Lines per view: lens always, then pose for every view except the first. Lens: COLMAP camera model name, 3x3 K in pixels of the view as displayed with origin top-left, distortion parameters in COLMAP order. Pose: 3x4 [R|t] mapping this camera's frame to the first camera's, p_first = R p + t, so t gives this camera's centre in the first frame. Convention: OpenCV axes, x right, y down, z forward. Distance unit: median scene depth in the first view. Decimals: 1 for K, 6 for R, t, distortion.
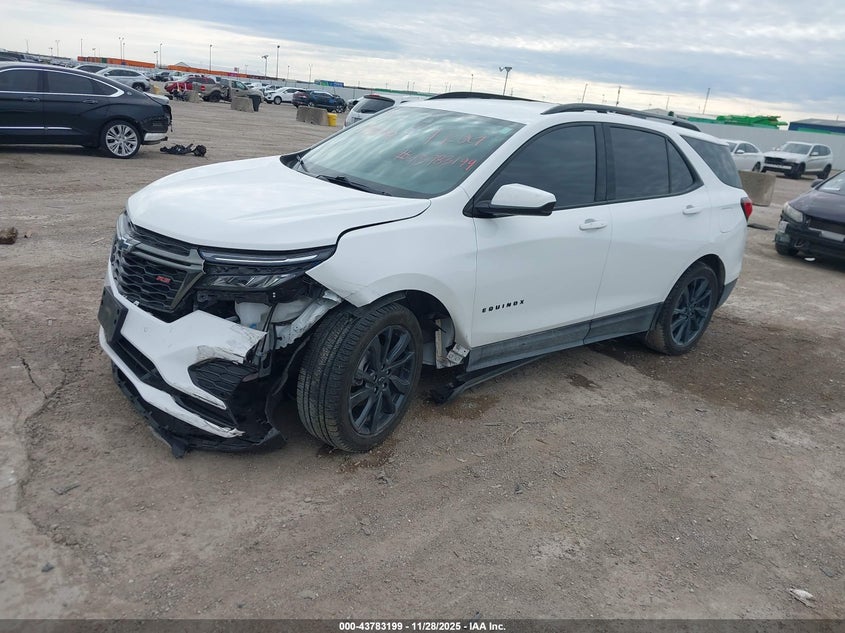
lens RADIAL K [[653.1, 0, 422.5], [0, 653.1, 316.5], [0, 0, 1]] dist [0.035232, -0.017620]
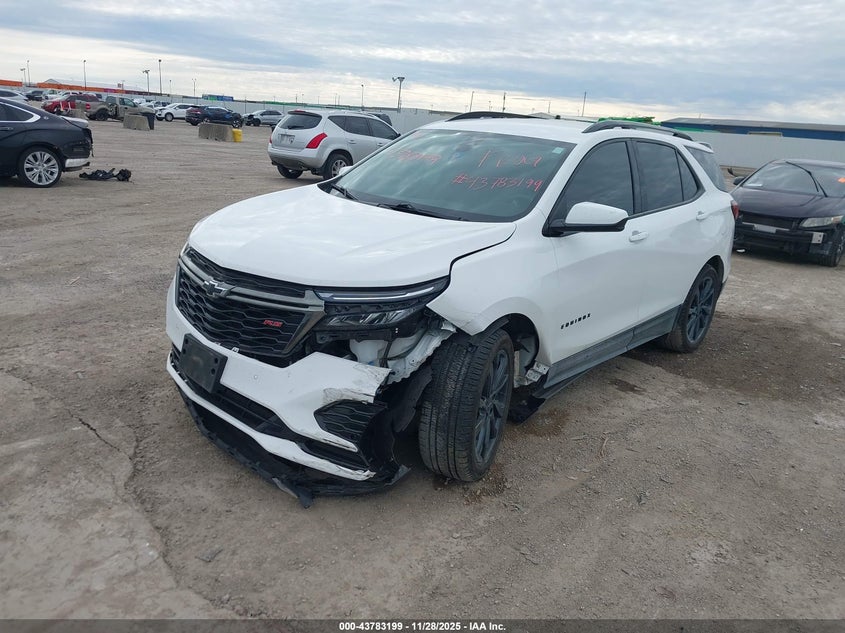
lens RADIAL K [[653.1, 0, 422.5], [0, 653.1, 316.5], [0, 0, 1]] dist [0.035232, -0.017620]
pose [[0.986797, -0.076183, 0.142925, -0.259629], [0.078093, 0.996916, -0.007793, -0.034070], [-0.141891, 0.018852, 0.989703, 0.019508]]
